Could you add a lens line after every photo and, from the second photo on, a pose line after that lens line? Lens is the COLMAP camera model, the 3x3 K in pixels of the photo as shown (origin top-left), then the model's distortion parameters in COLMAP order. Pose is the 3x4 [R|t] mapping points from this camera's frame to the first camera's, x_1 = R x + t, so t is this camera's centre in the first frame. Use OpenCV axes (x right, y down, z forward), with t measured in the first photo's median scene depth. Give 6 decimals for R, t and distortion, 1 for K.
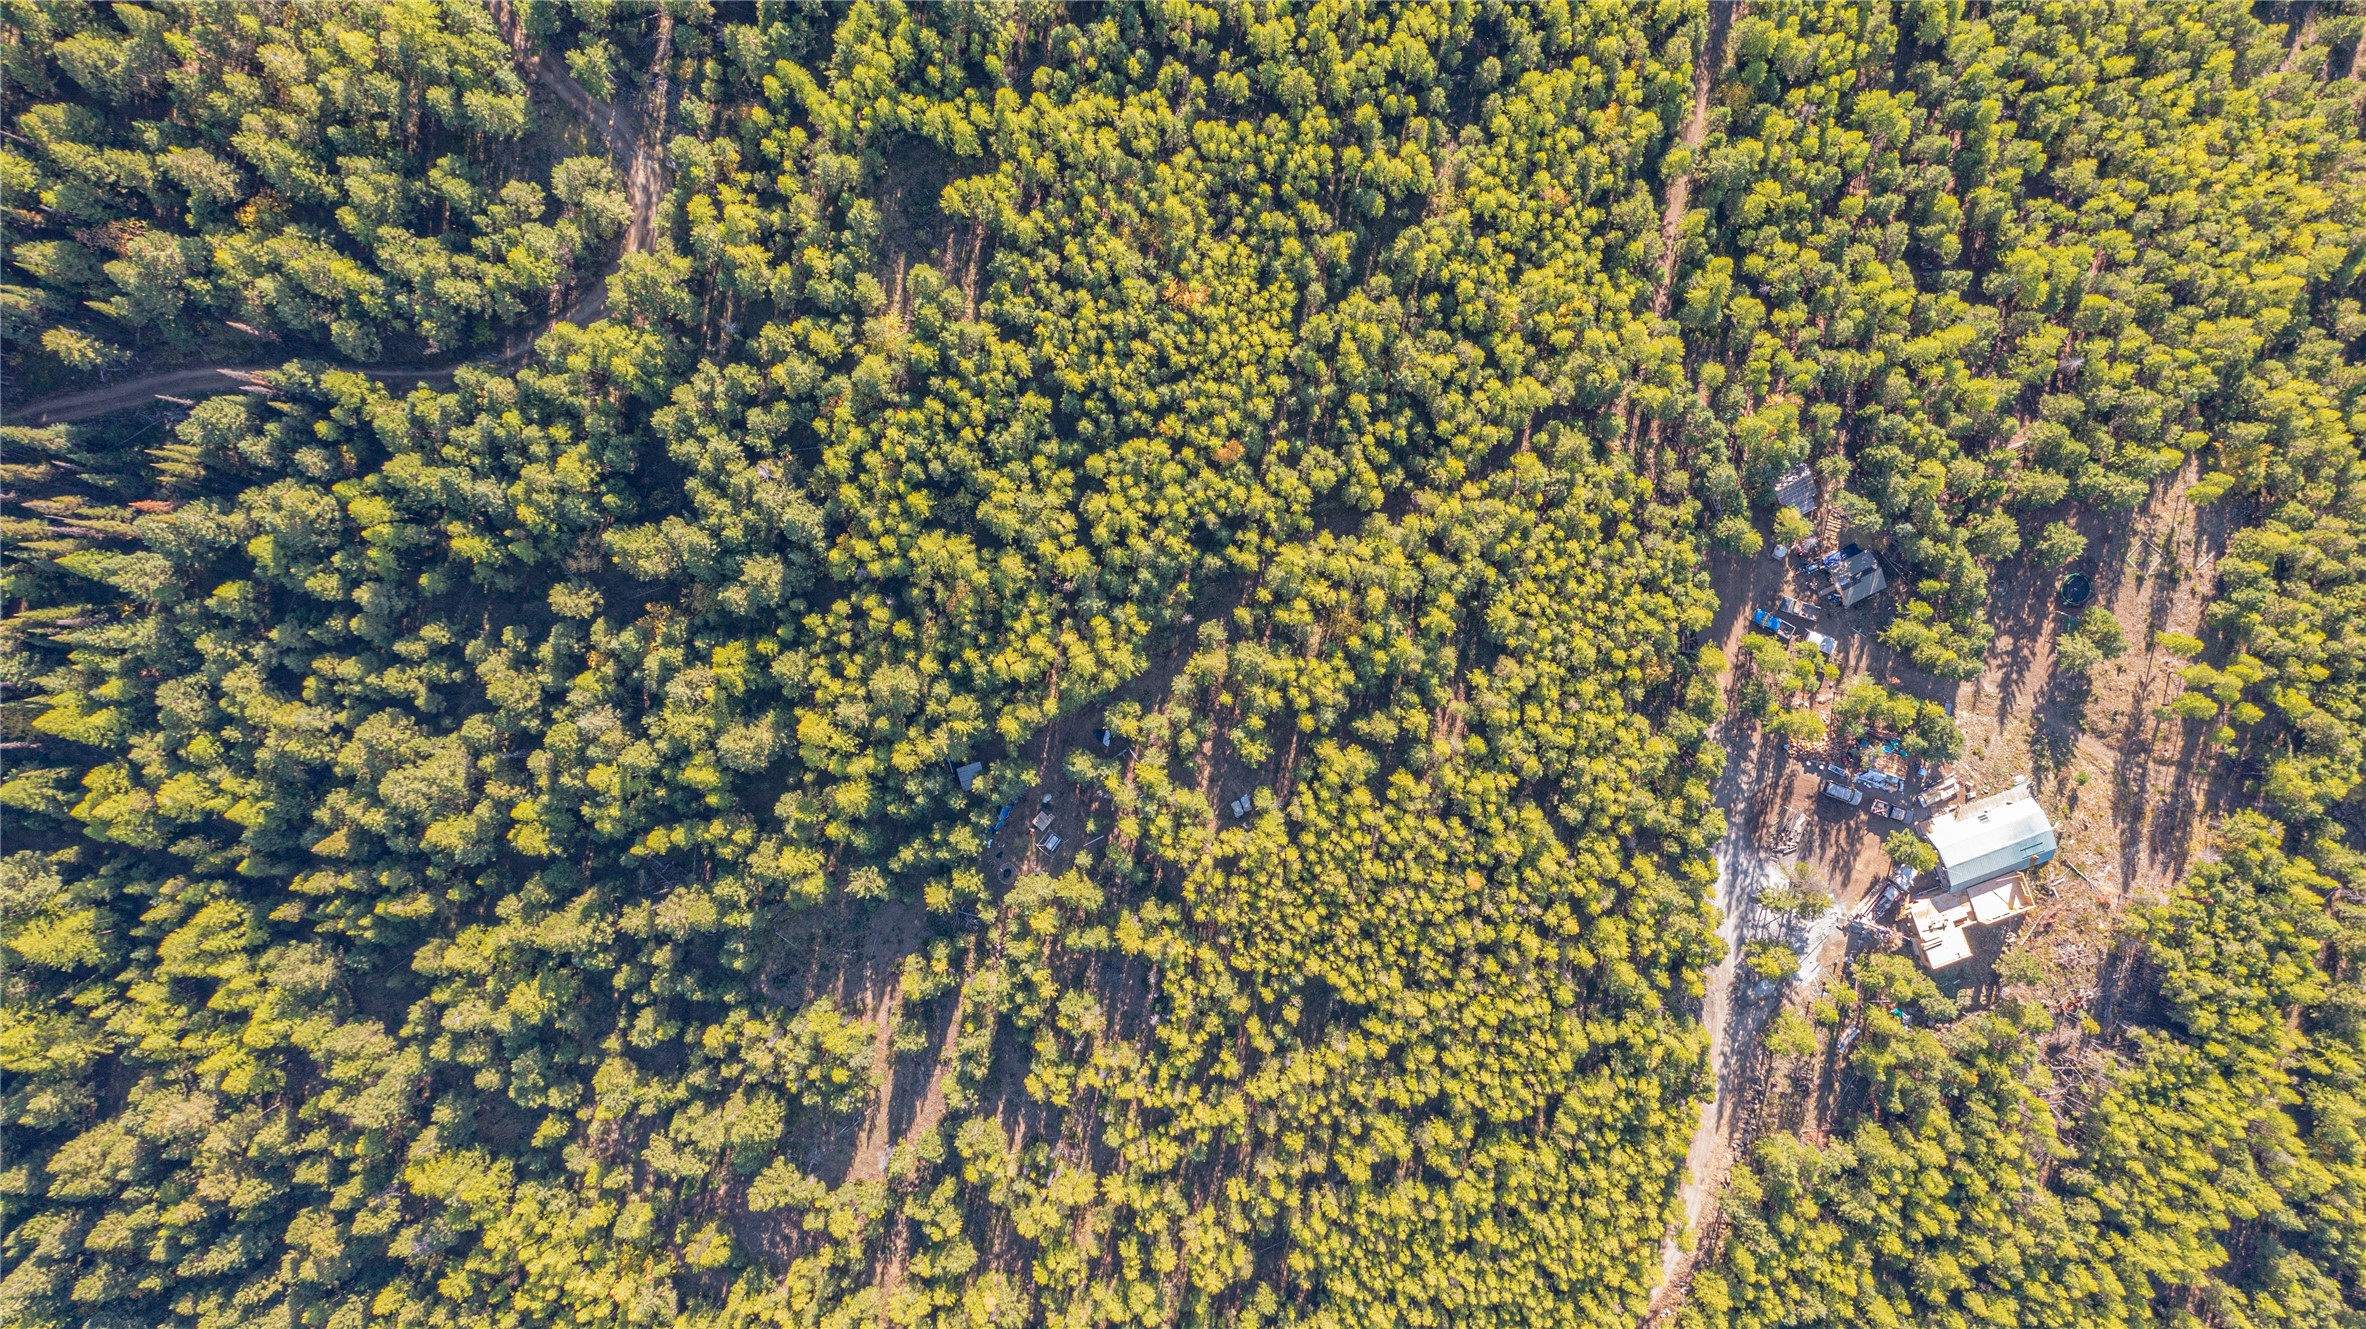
lens RADIAL K [[1866.1, 0, 1184.2], [0, 1866.1, 670.5], [0, 0, 1]] dist [-0.018488, 0.011299]
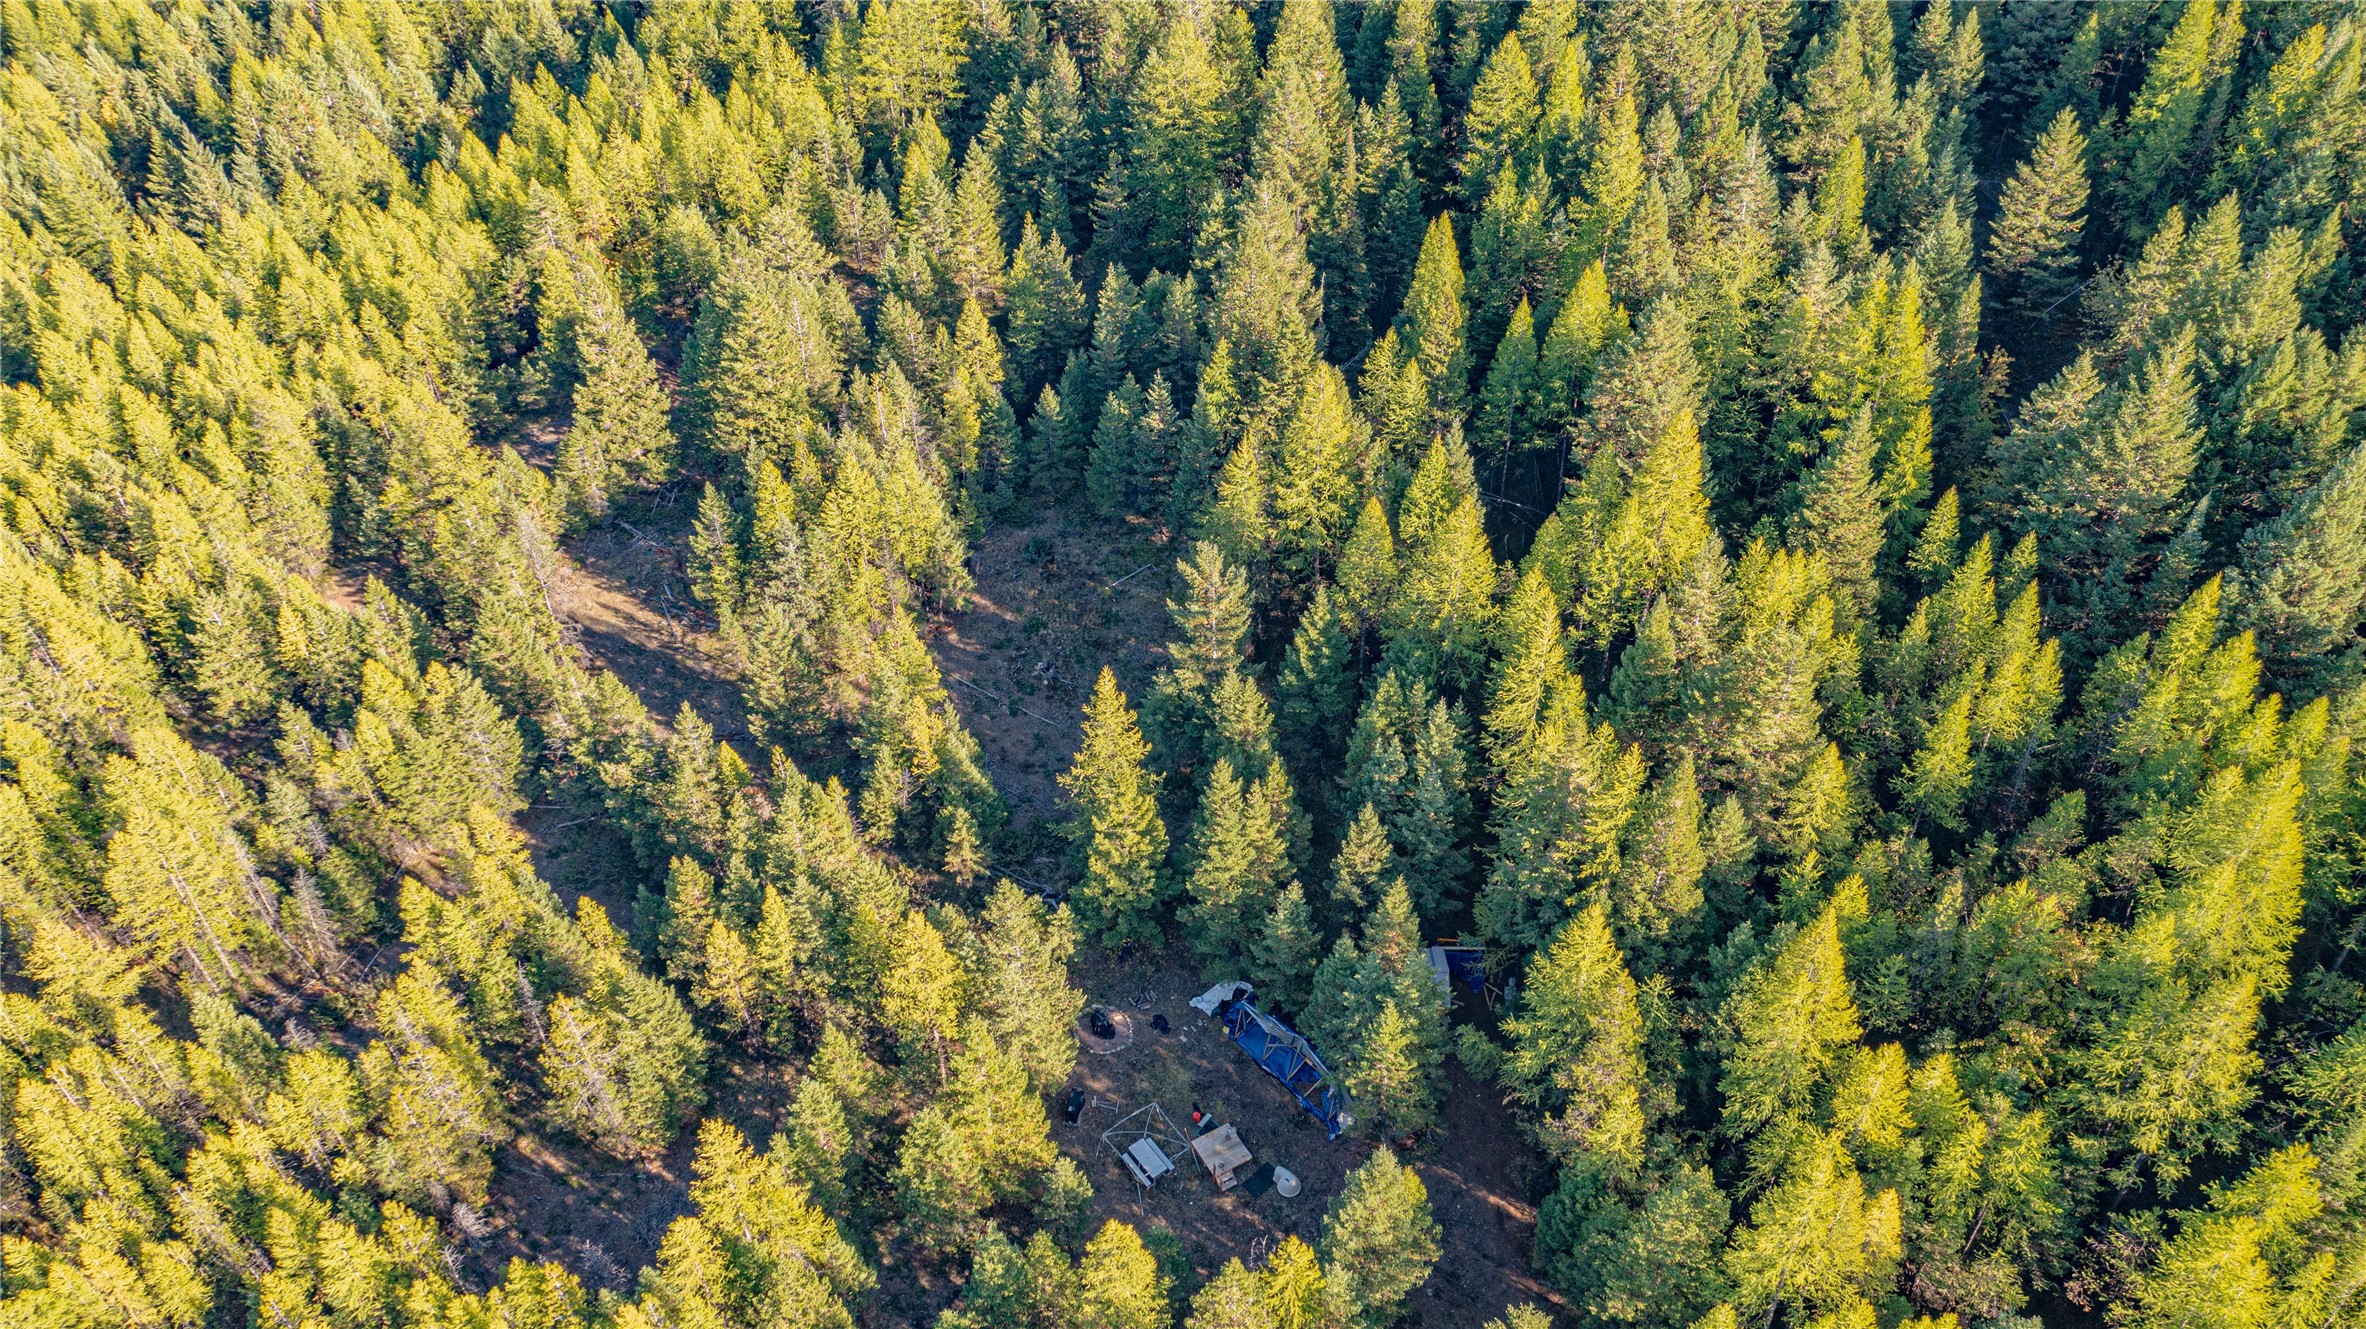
lens RADIAL K [[1866.1, 0, 1180.8], [0, 1866.1, 660.5], [0, 0, 1]] dist [-0.018488, 0.011299]
pose [[-0.300568, 0.677184, -0.671626, 0.087515], [-0.953412, -0.194303, 0.230763, 0.030834], [0.025770, 0.709696, 0.704036, 0.737780]]
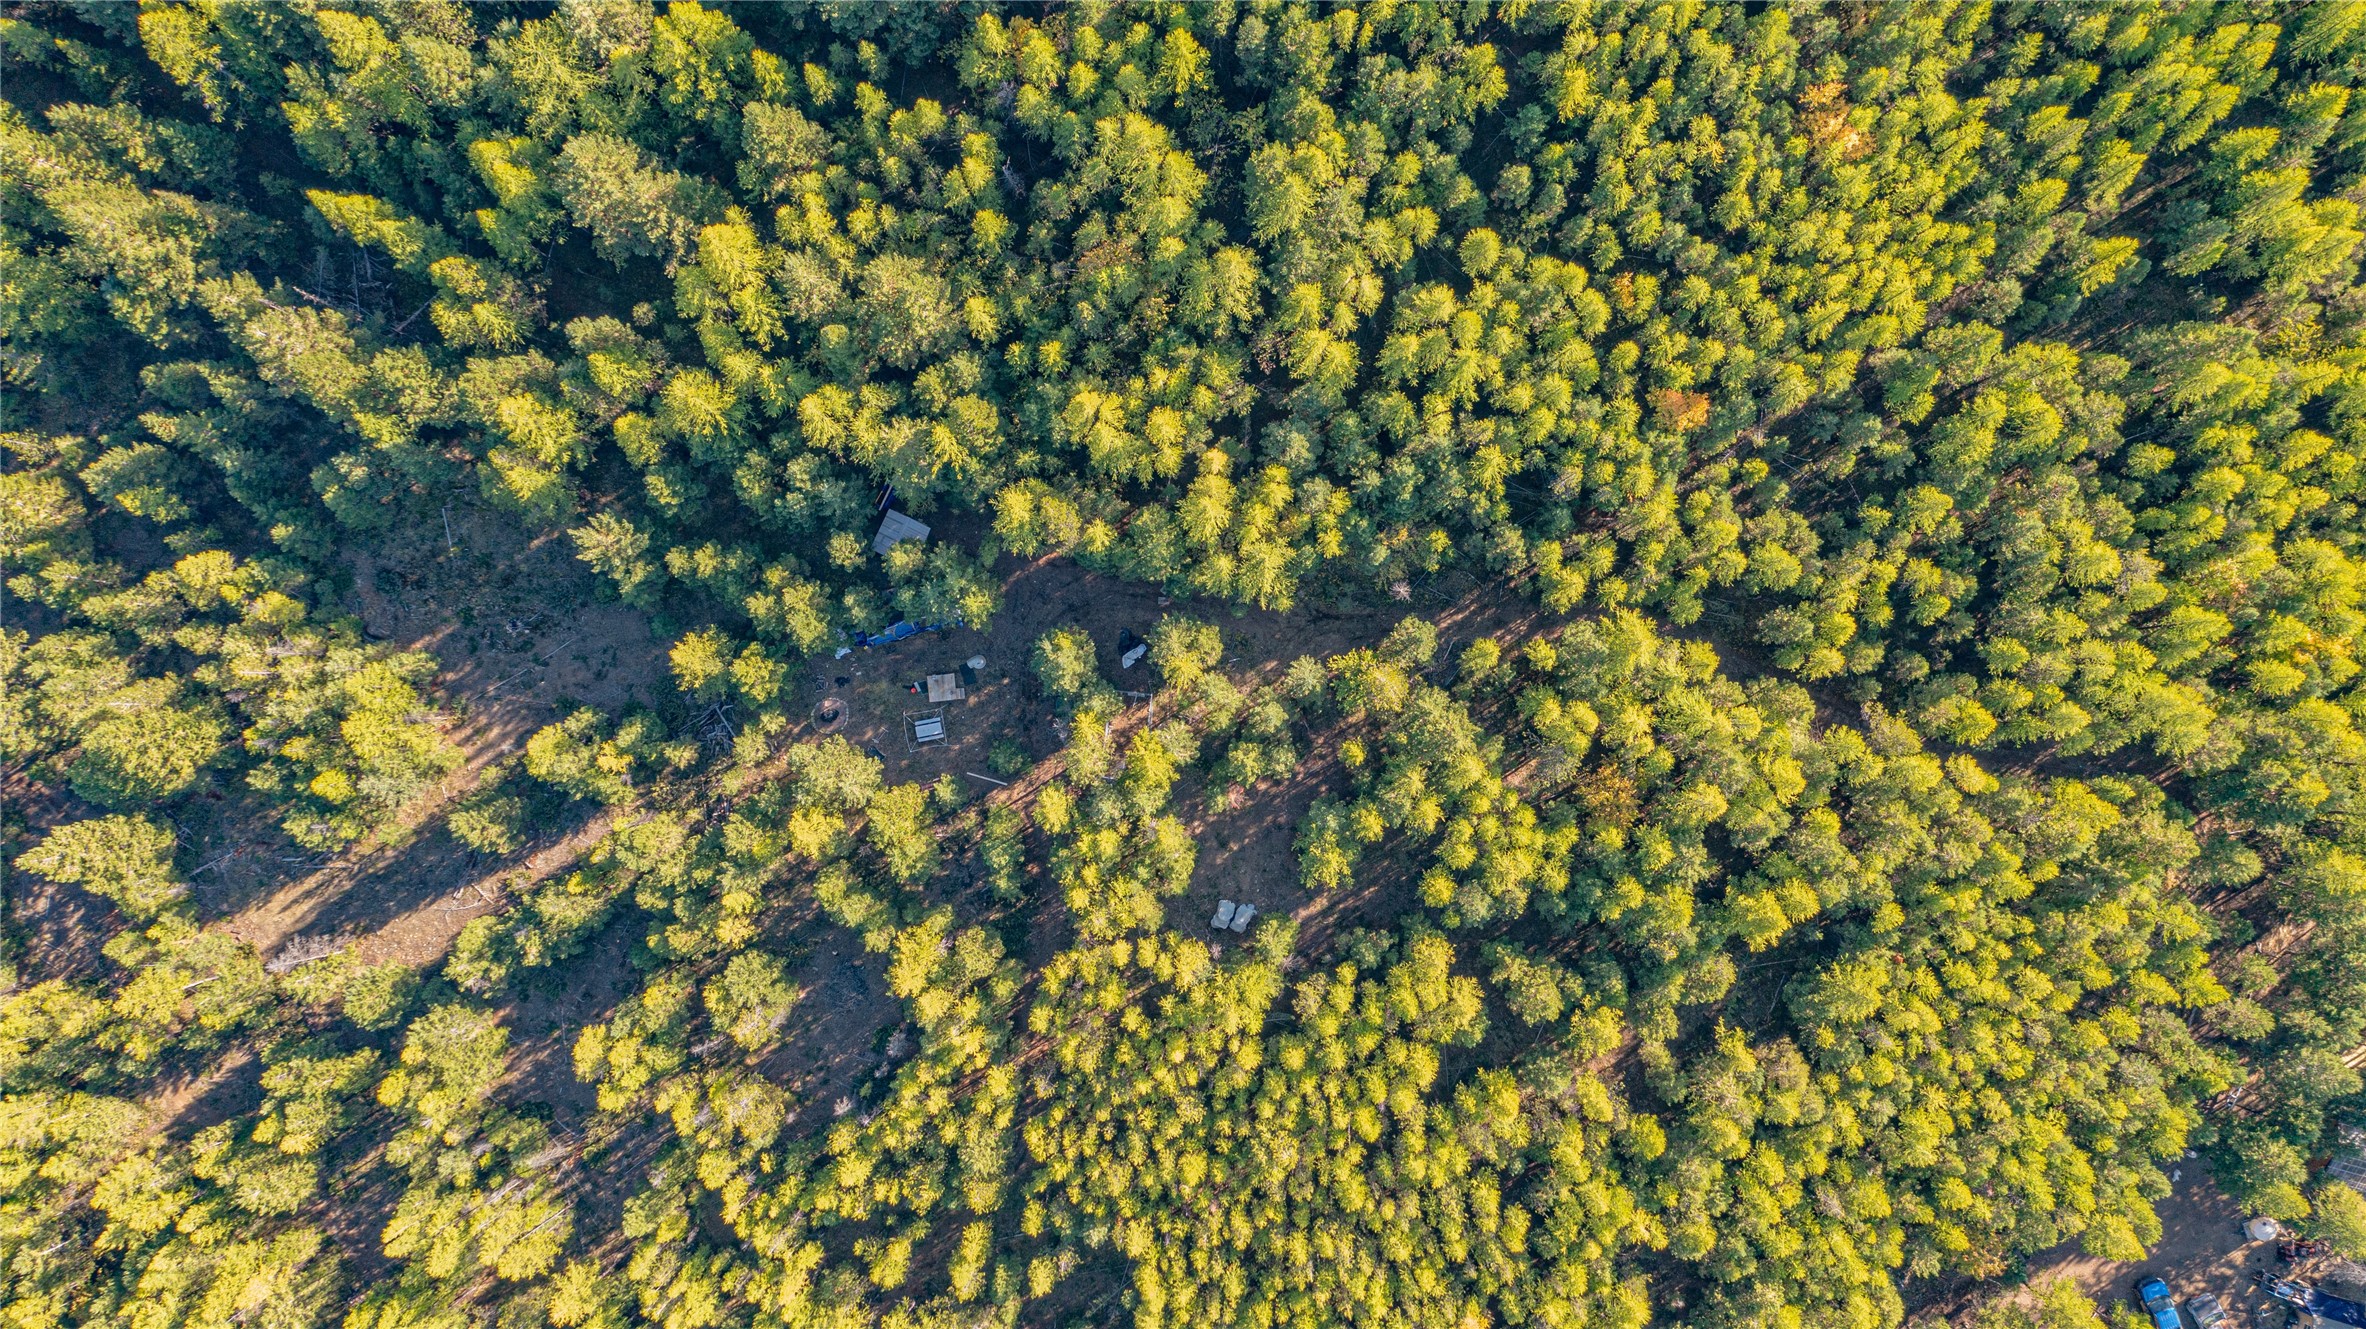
lens RADIAL K [[1866.1, 0, 1176.9], [0, 1866.1, 659.0], [0, 0, 1]] dist [-0.018488, 0.011299]
pose [[0.738178, 0.674593, 0.004187, -0.034213], [-0.674589, 0.738189, -0.002526, 0.030914], [-0.004795, -0.000960, 0.999988, 0.472459]]
